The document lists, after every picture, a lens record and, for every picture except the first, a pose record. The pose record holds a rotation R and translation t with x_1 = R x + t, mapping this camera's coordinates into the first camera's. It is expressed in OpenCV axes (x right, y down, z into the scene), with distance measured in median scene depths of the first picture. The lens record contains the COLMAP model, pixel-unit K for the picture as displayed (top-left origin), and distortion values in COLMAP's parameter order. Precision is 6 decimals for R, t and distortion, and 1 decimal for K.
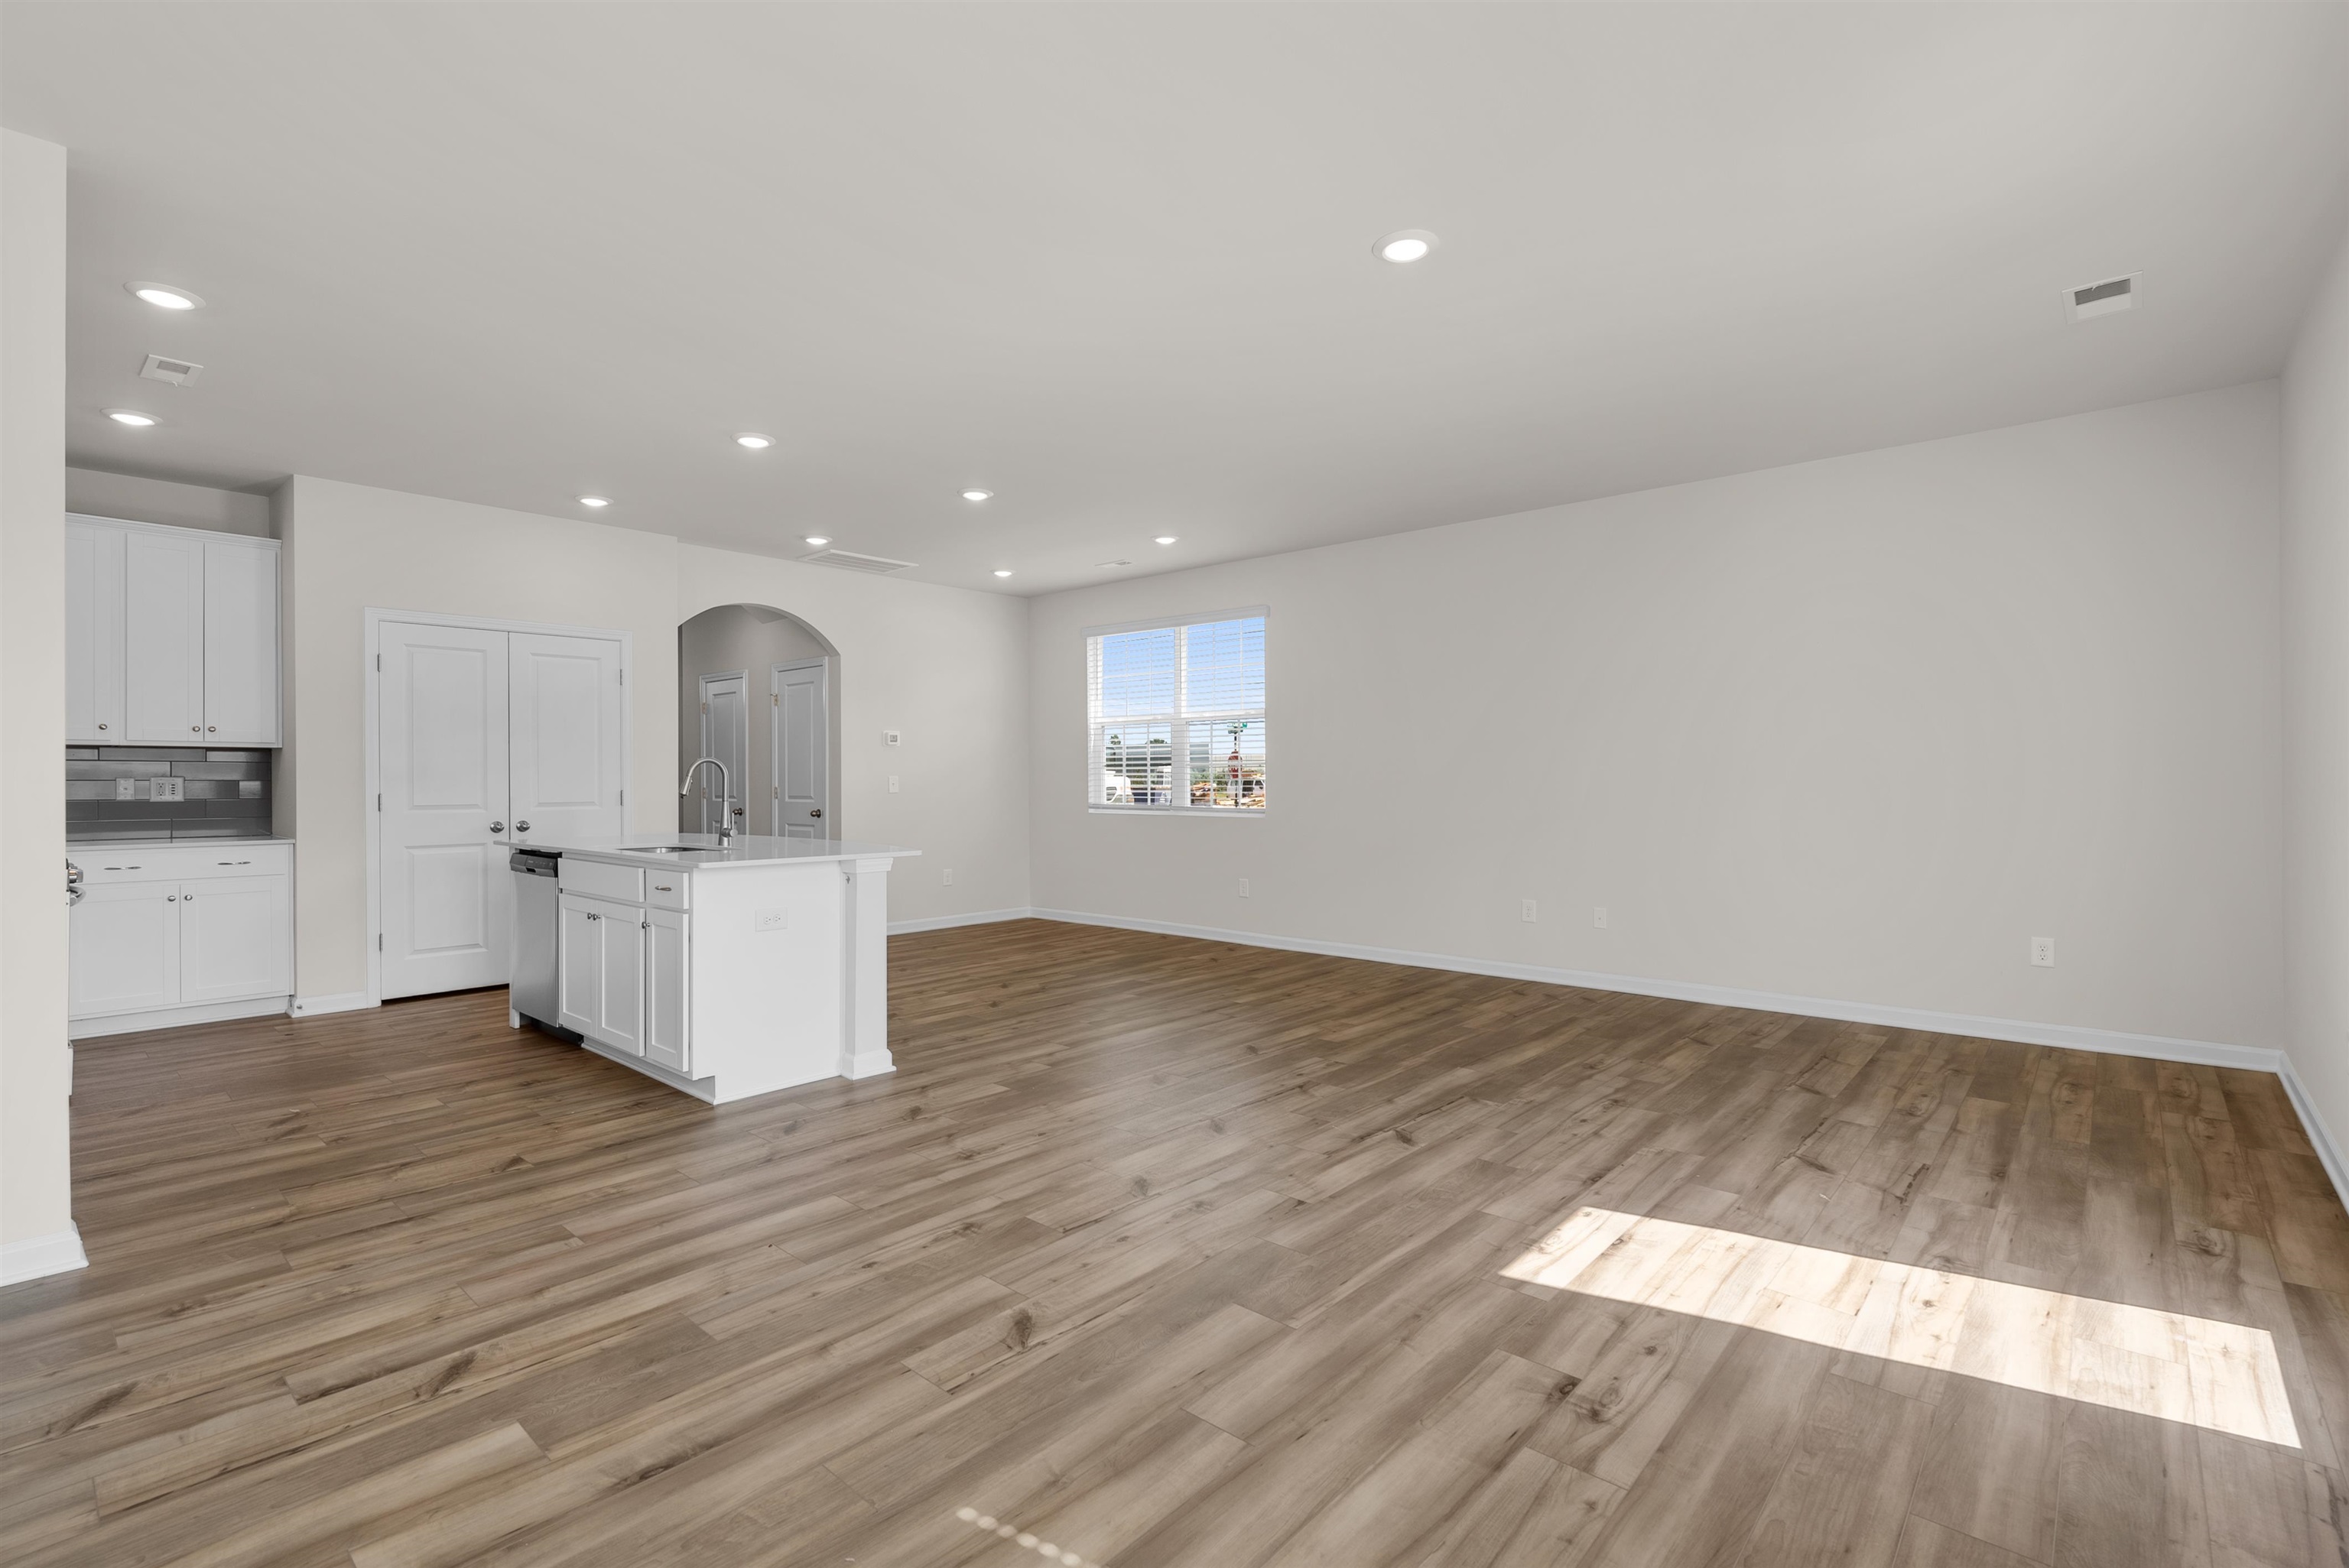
lens RADIAL K [[1056.3, 0, 1190.2], [0, 1056.3, 769.6], [0, 0, 1]] dist [-0.003401, 0.000589]
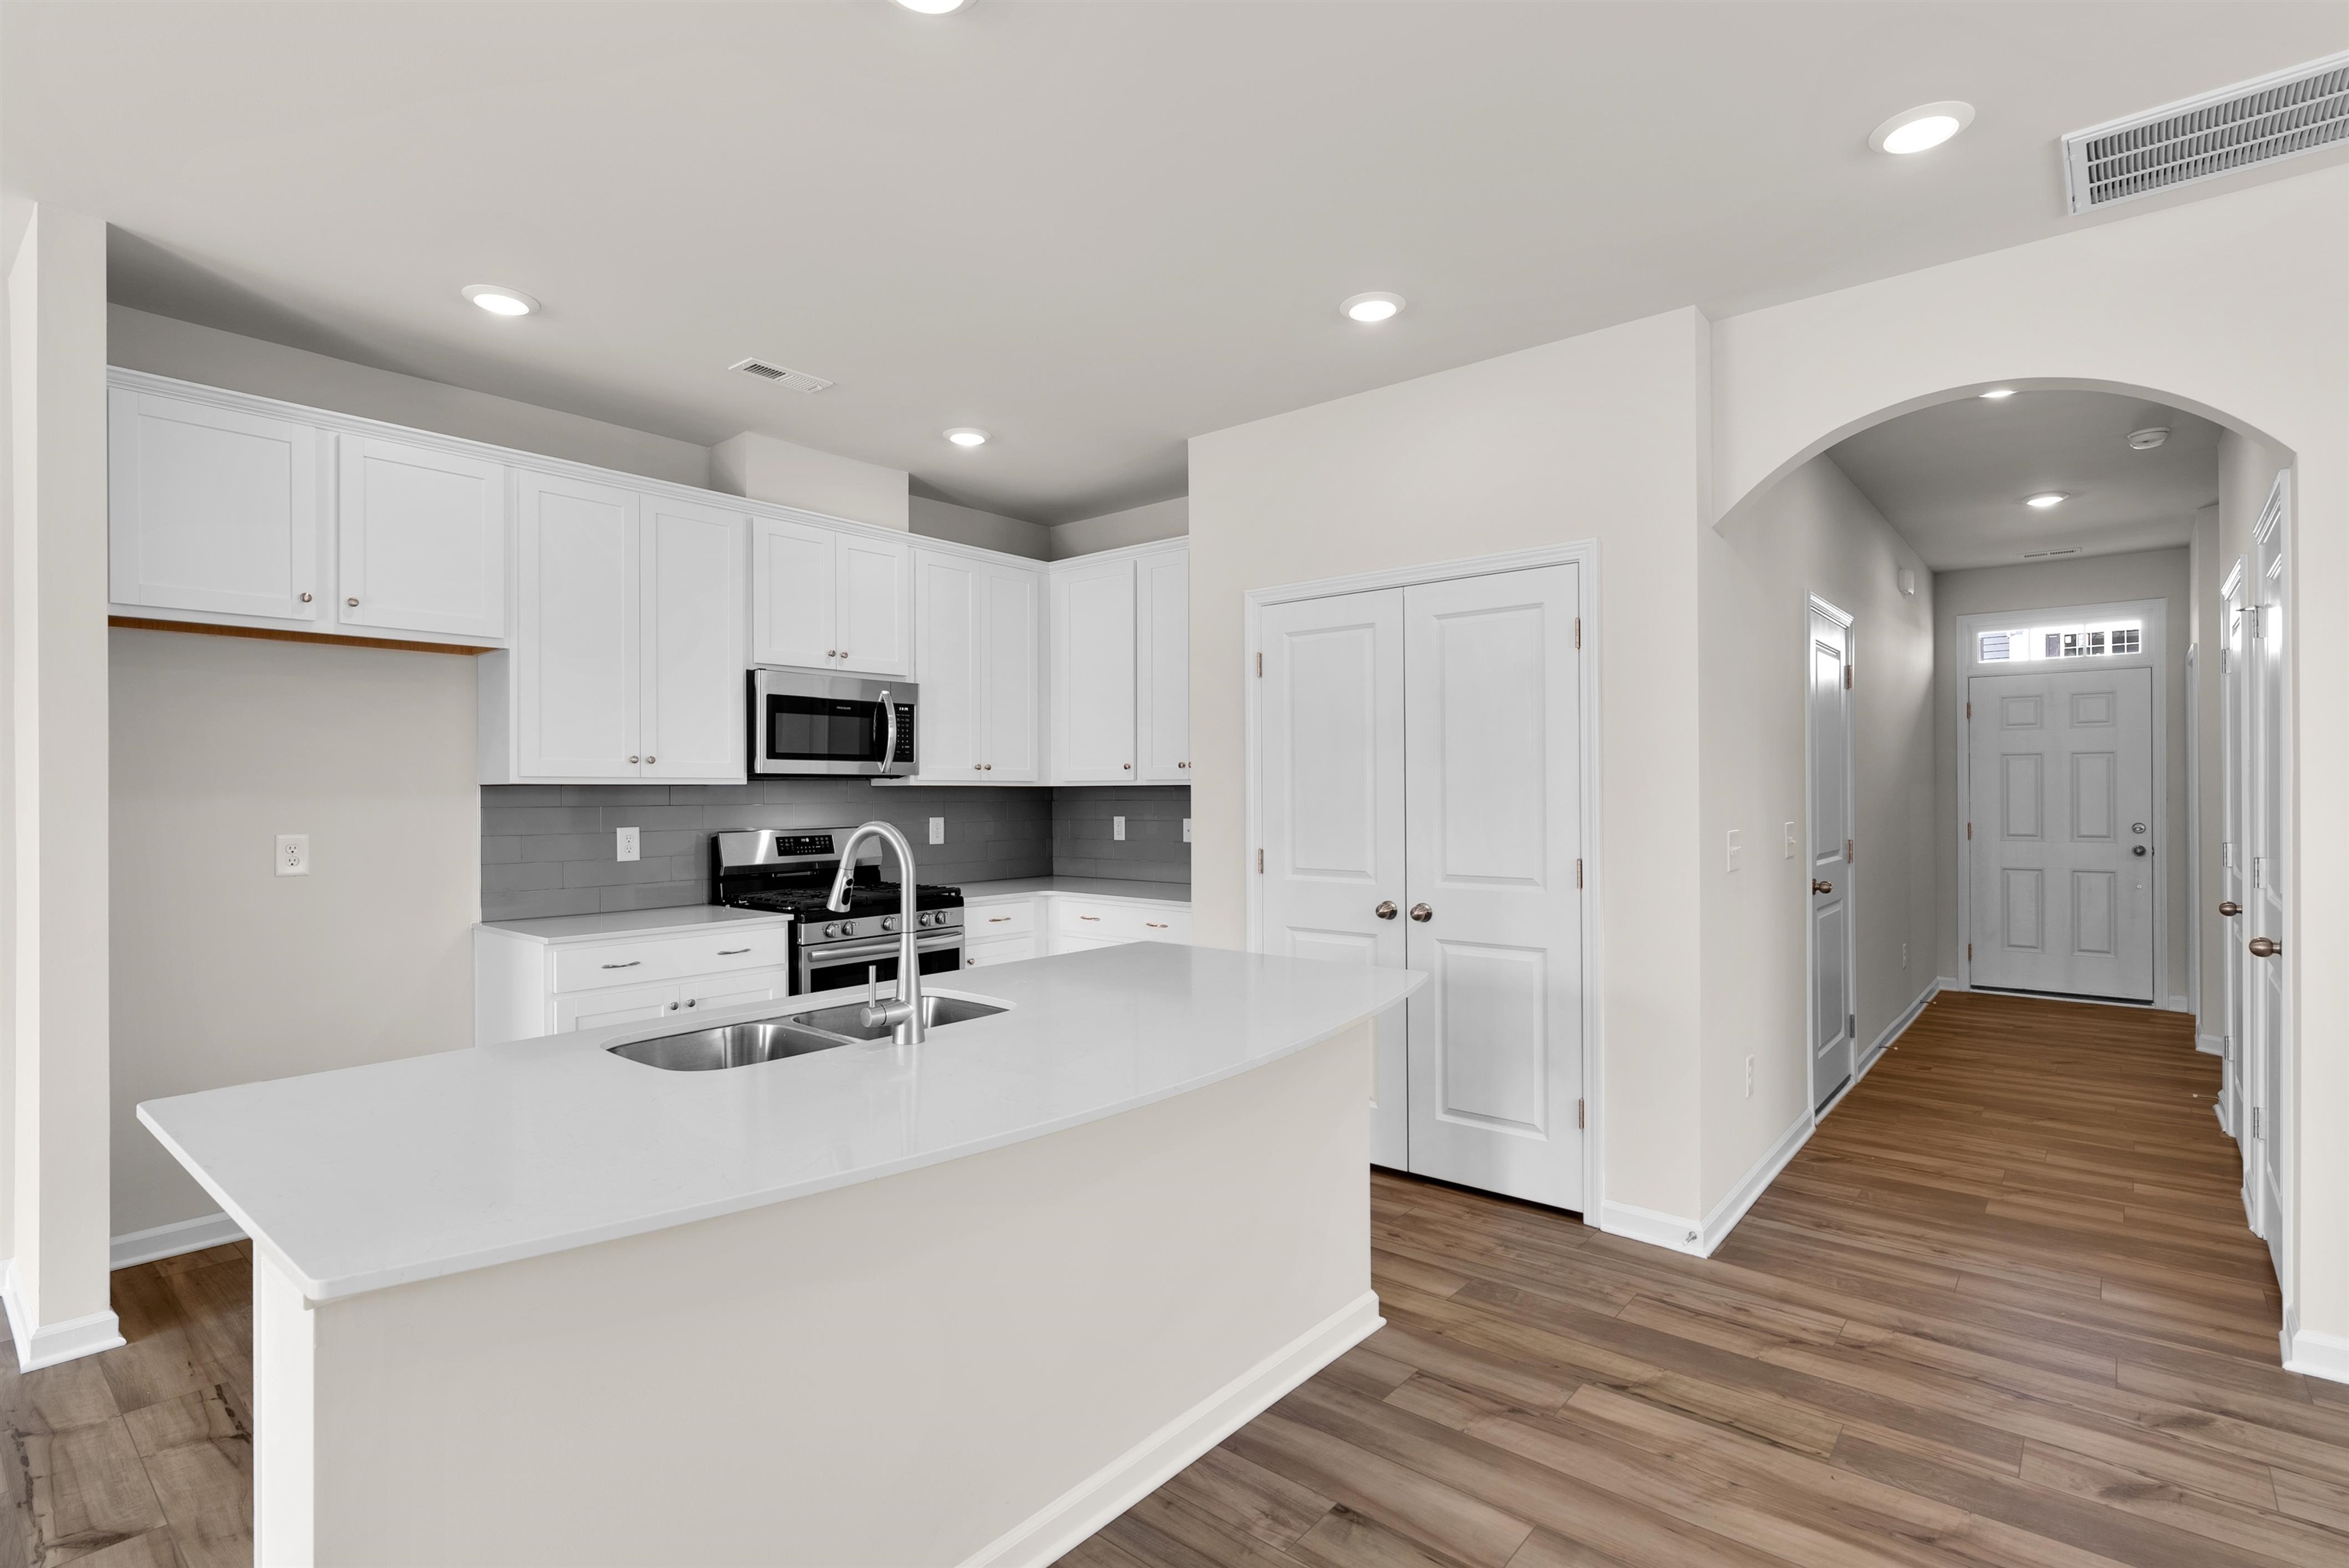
lens RADIAL K [[1147.3, 0, 1155.5], [0, 1147.3, 782.9], [0, 0, 1]] dist [0.000554, 0.000392]
pose [[0.027208, -0.000324, -0.999630, 0.018678], [0.015162, 0.999885, 0.000089, -0.037903], [0.999515, -0.015159, 0.027210, 1.421975]]
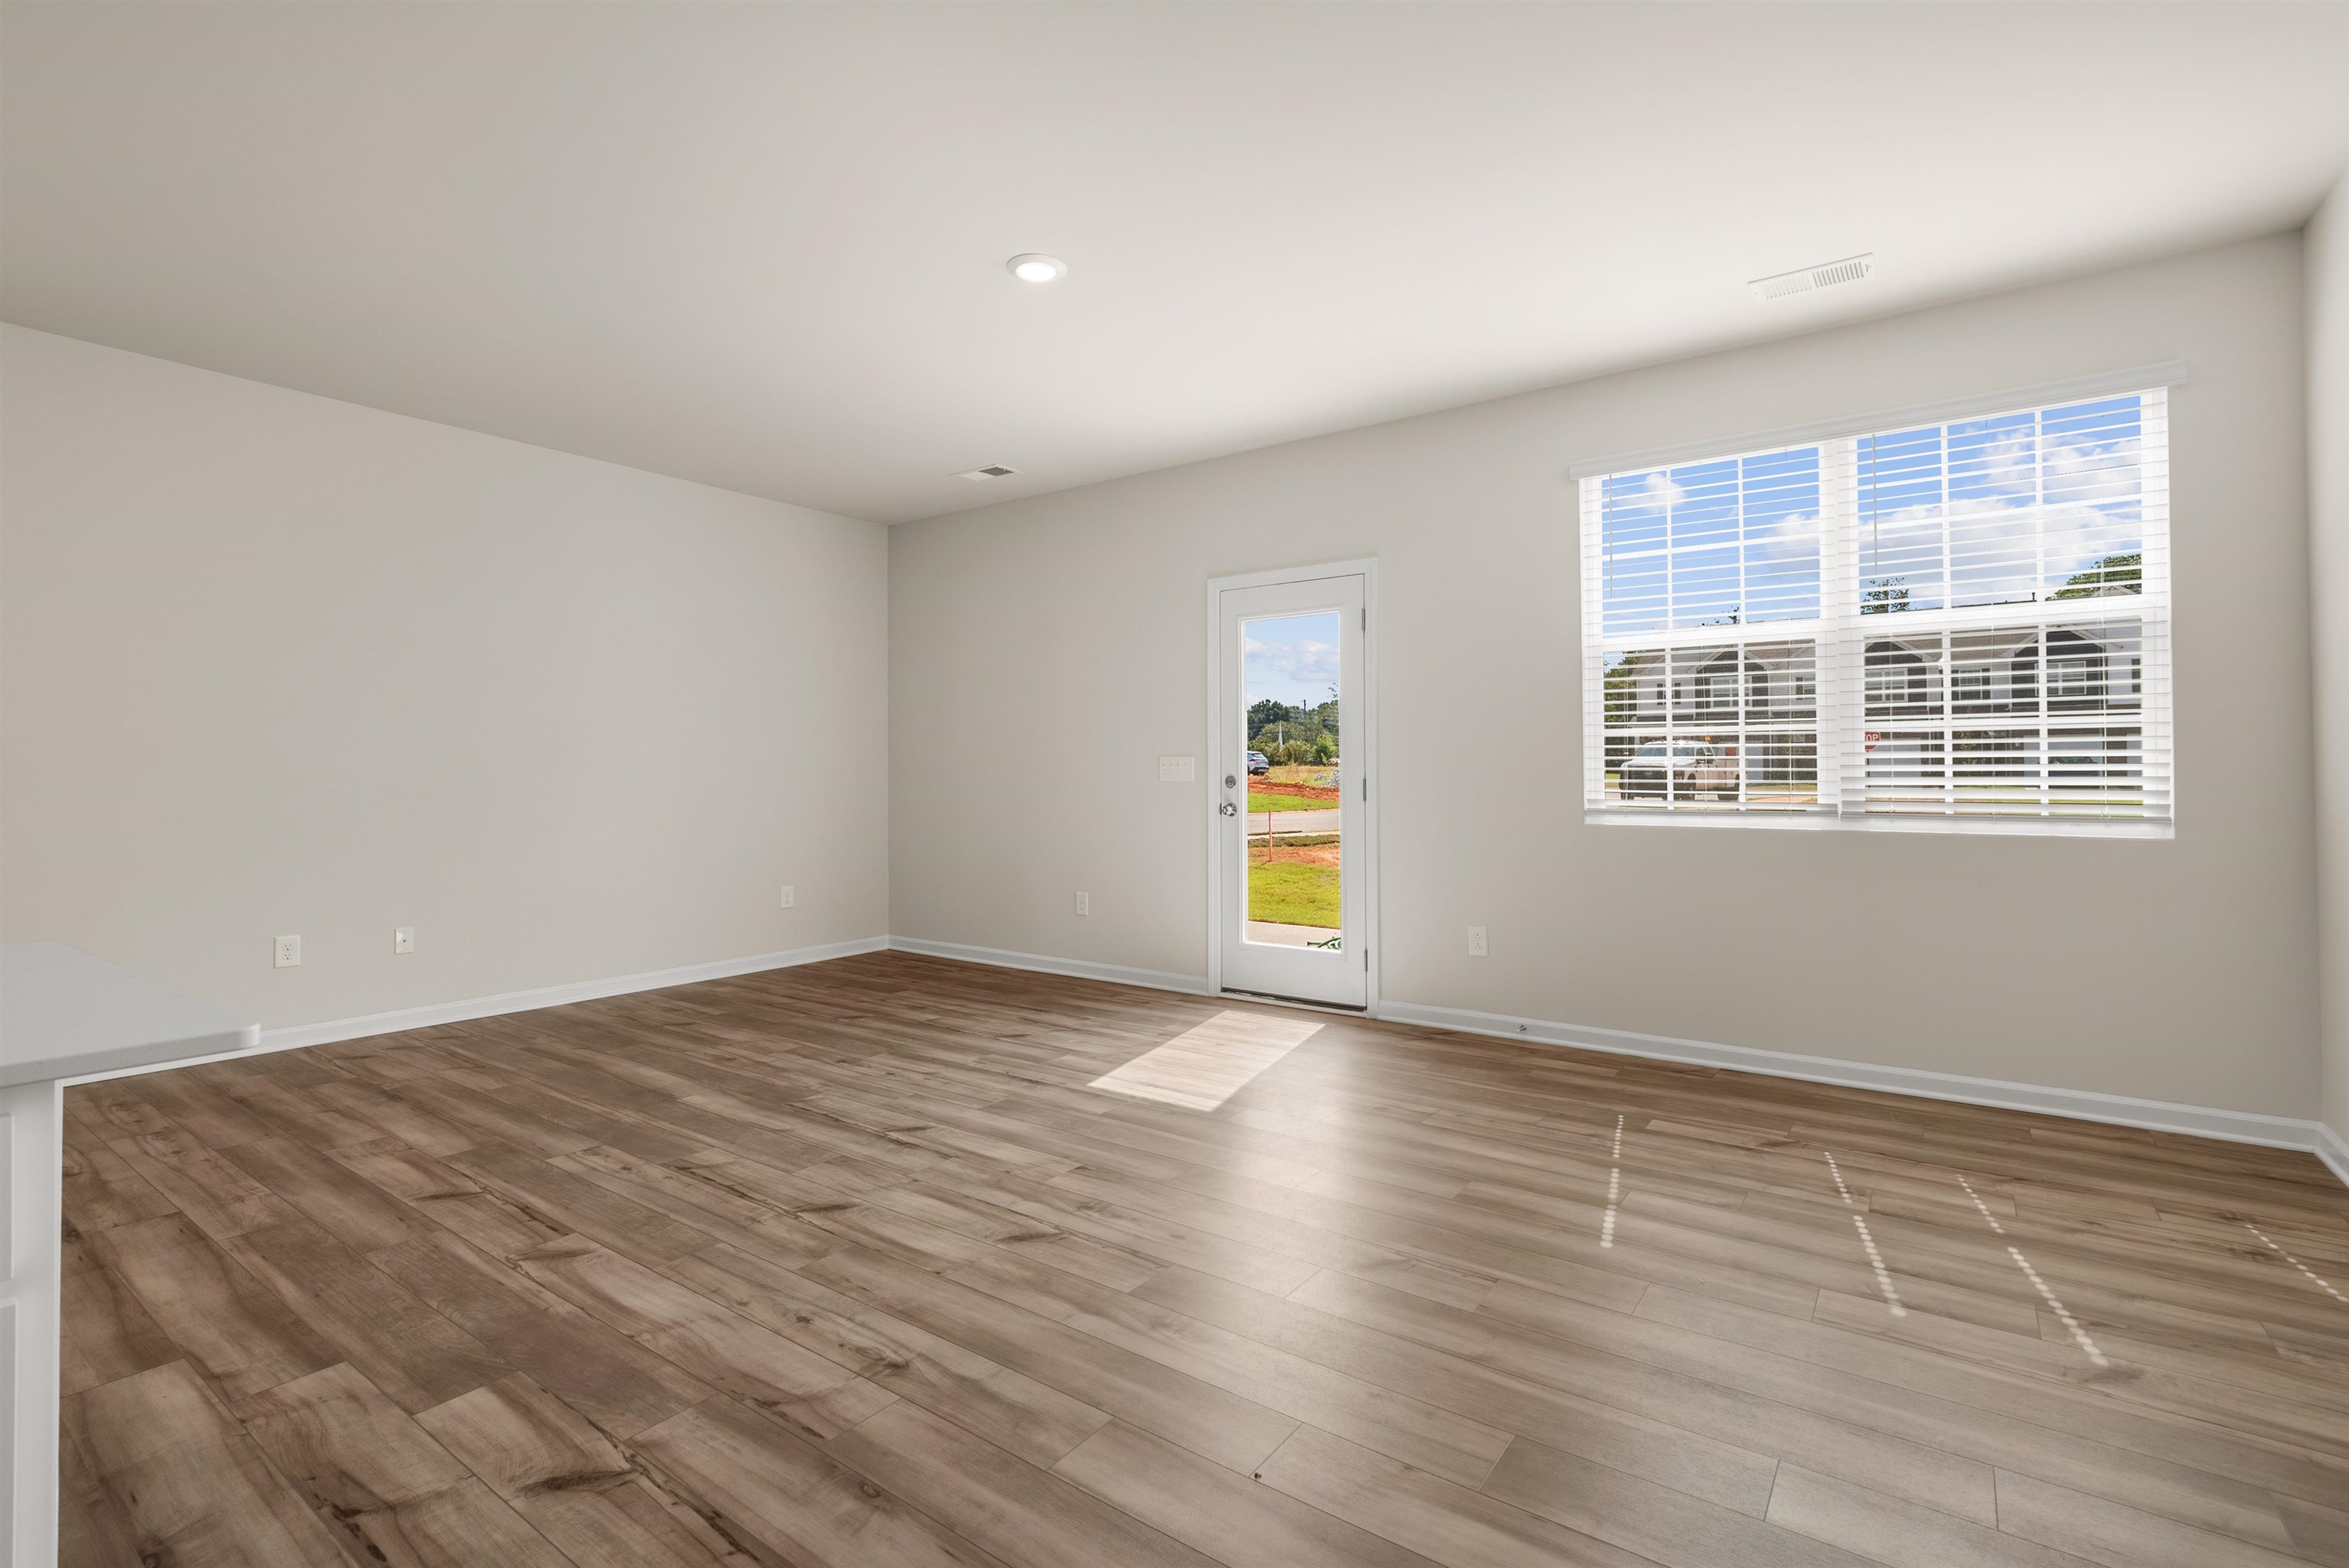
lens RADIAL K [[1056.3, 0, 1172.3], [0, 1056.3, 754.3], [0, 0, 1]] dist [-0.003401, 0.000589]
pose [[-0.085402, 0.025848, 0.996011, -0.785723], [-0.007109, 0.999622, -0.026551, 0.030880], [-0.996321, -0.009349, -0.085186, 0.846987]]
